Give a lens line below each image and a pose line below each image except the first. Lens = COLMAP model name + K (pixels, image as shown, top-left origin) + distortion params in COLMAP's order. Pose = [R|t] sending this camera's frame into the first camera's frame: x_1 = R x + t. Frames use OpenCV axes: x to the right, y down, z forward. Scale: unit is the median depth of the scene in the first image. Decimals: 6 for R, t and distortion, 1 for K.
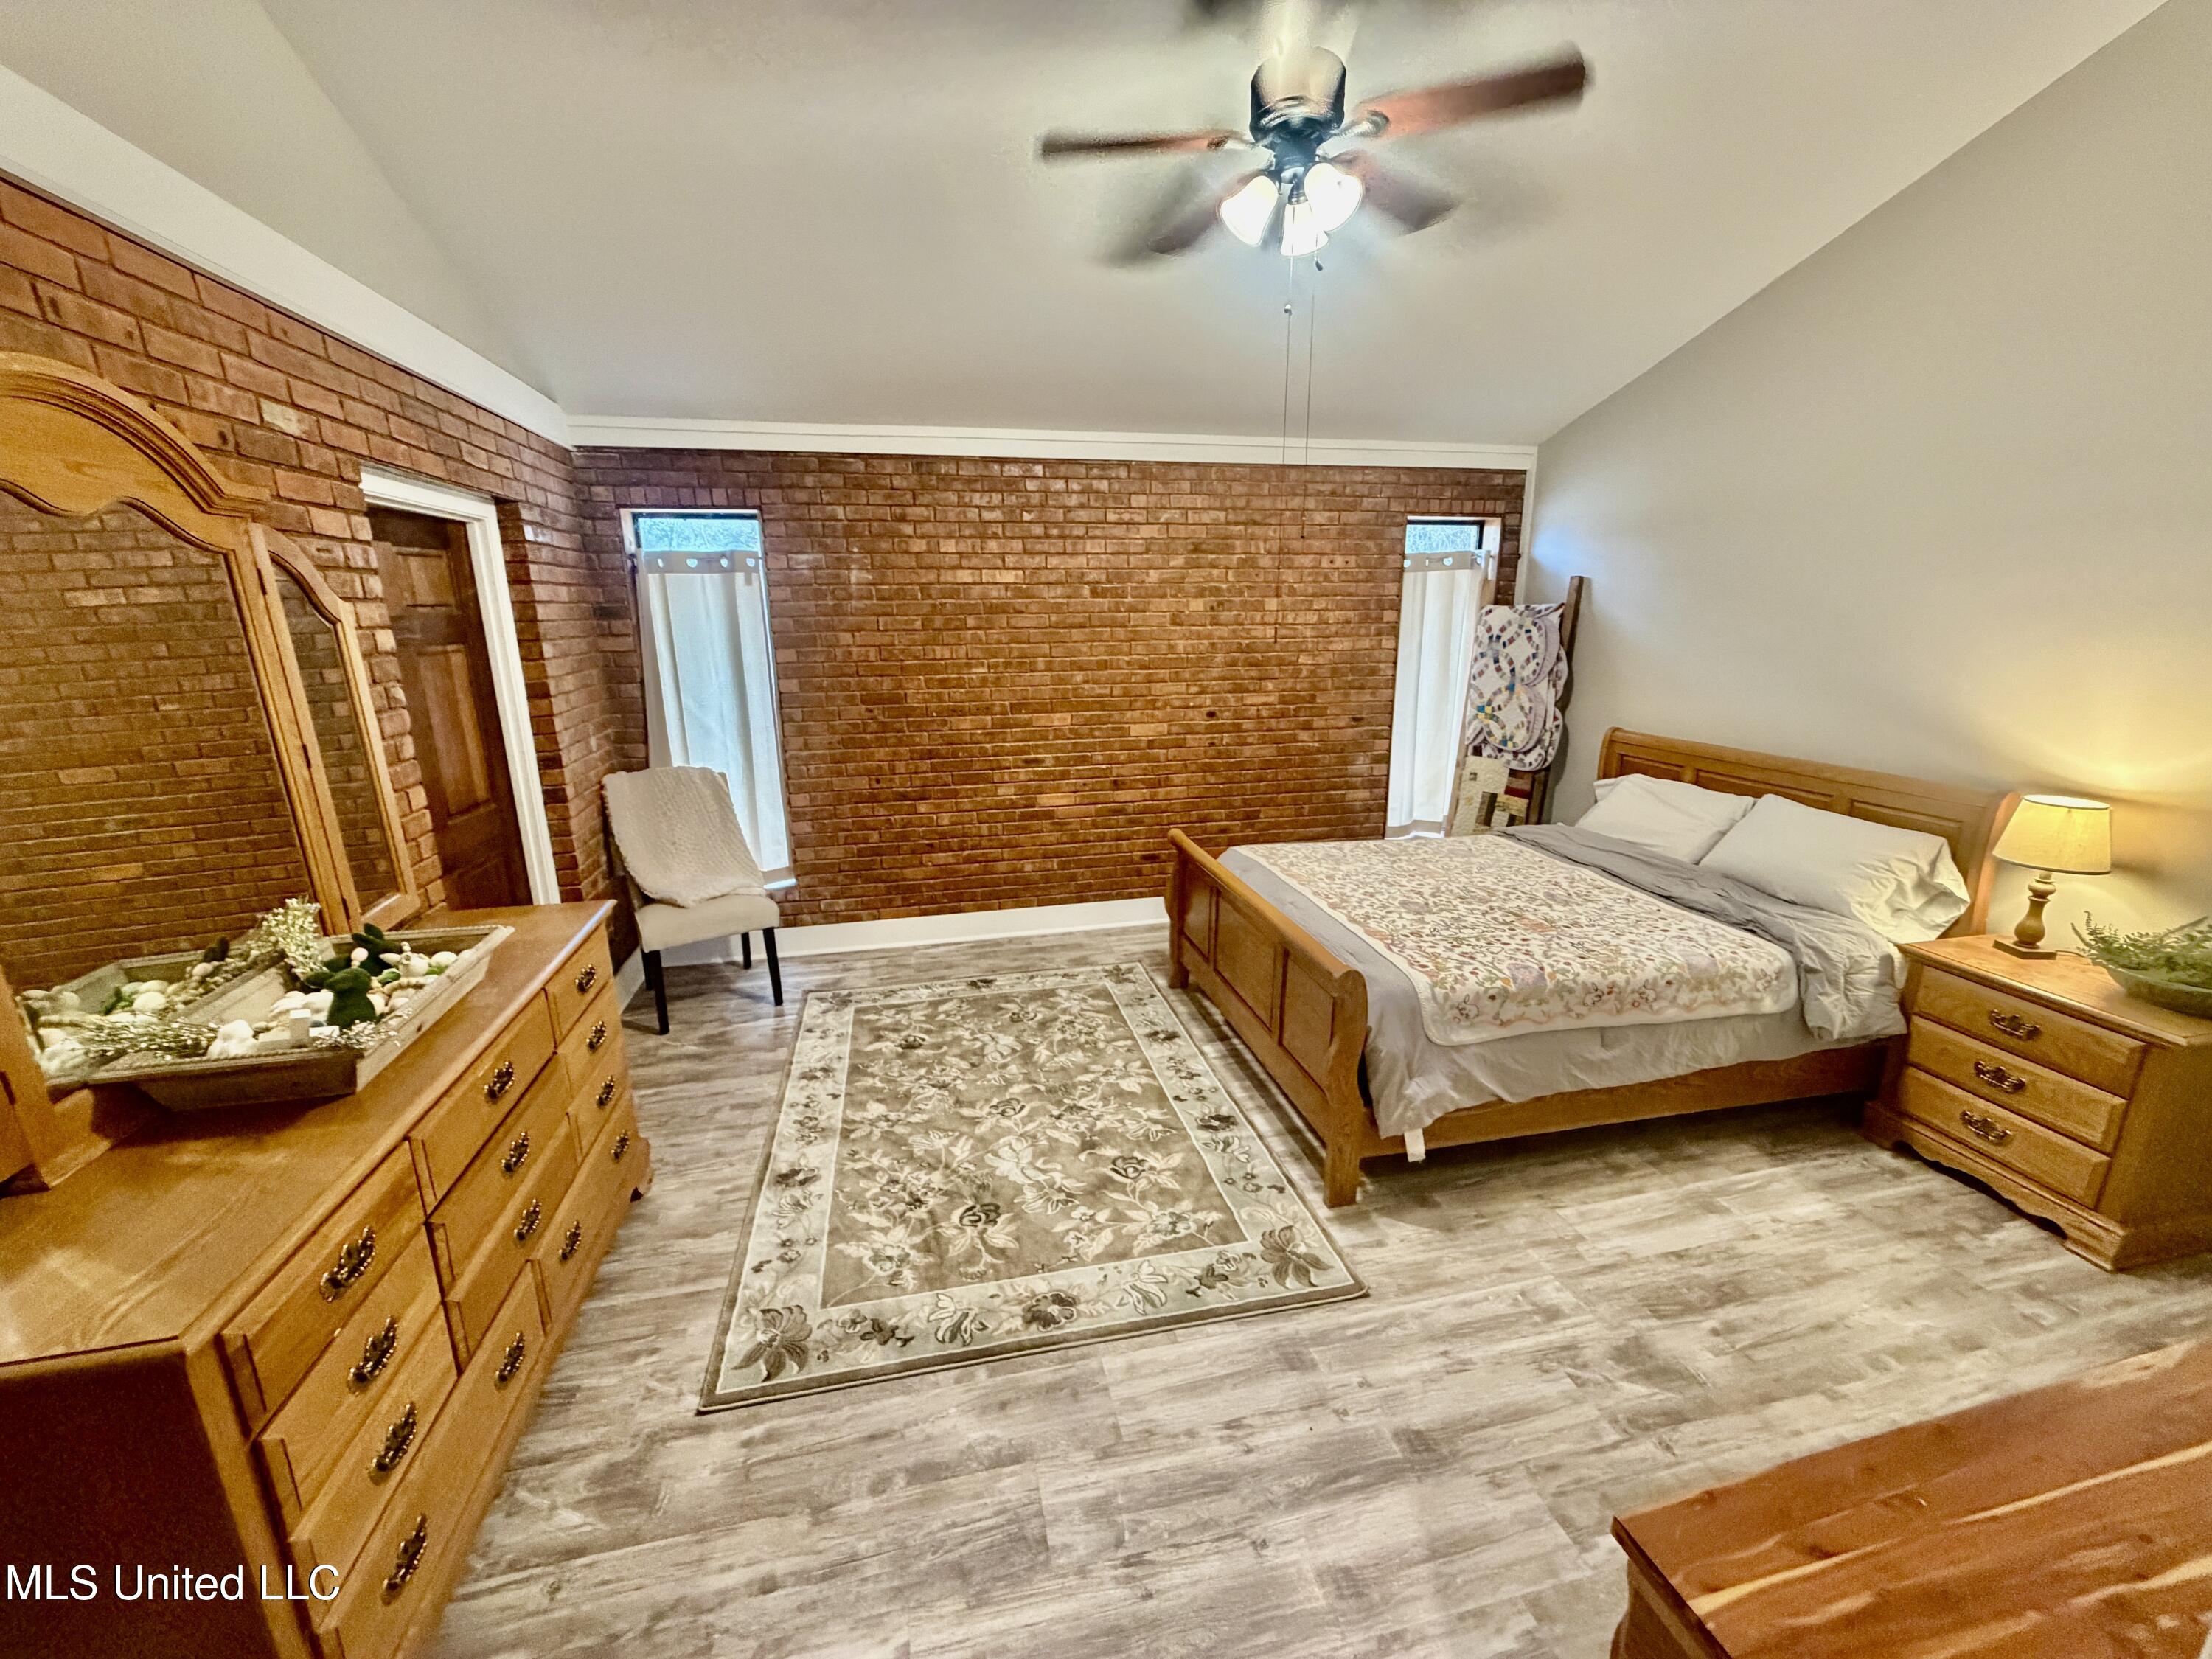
lens RADIAL K [[883.2, 0, 1098.9], [0, 883.2, 827.0], [0, 0, 1]] dist [0.000215, 0.000714]
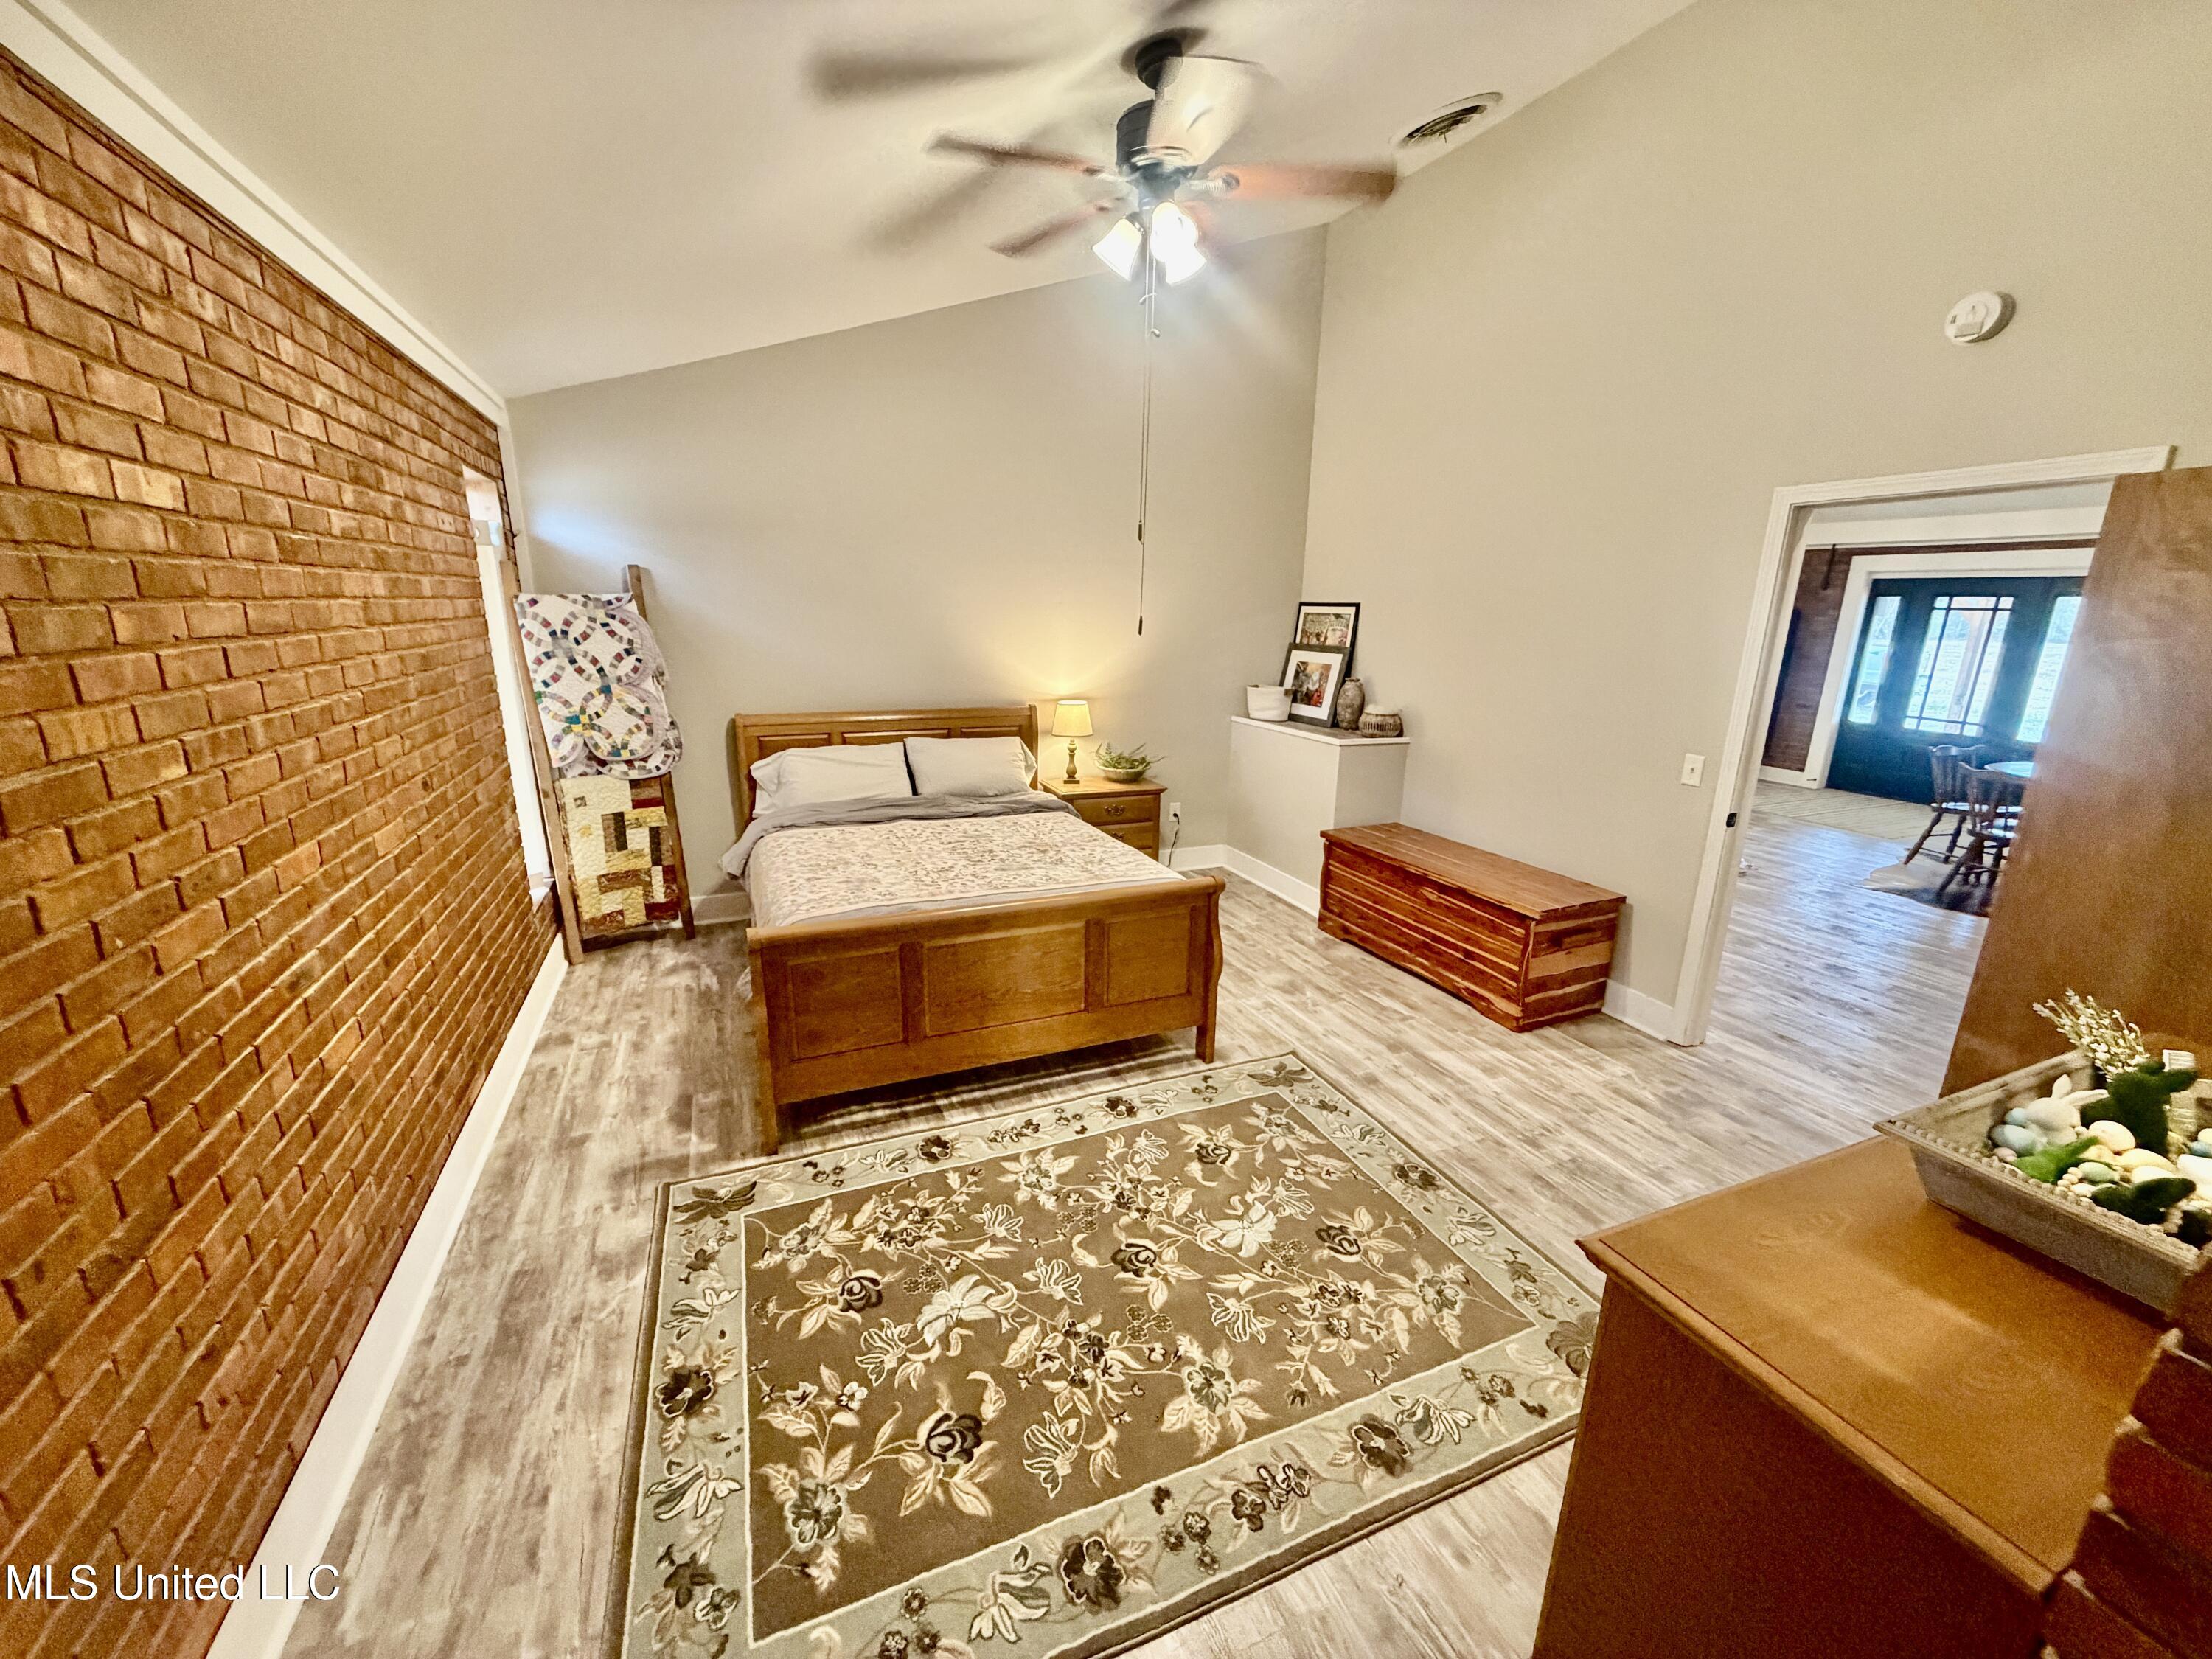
lens RADIAL K [[883.2, 0, 1098.9], [0, 883.2, 827.0], [0, 0, 1]] dist [0.000215, 0.000714]
pose [[-0.178570, -0.236980, 0.954963, -0.496601], [0.224106, 0.935256, 0.273995, -0.165891], [-0.958066, 0.262940, -0.113900, 0.689236]]
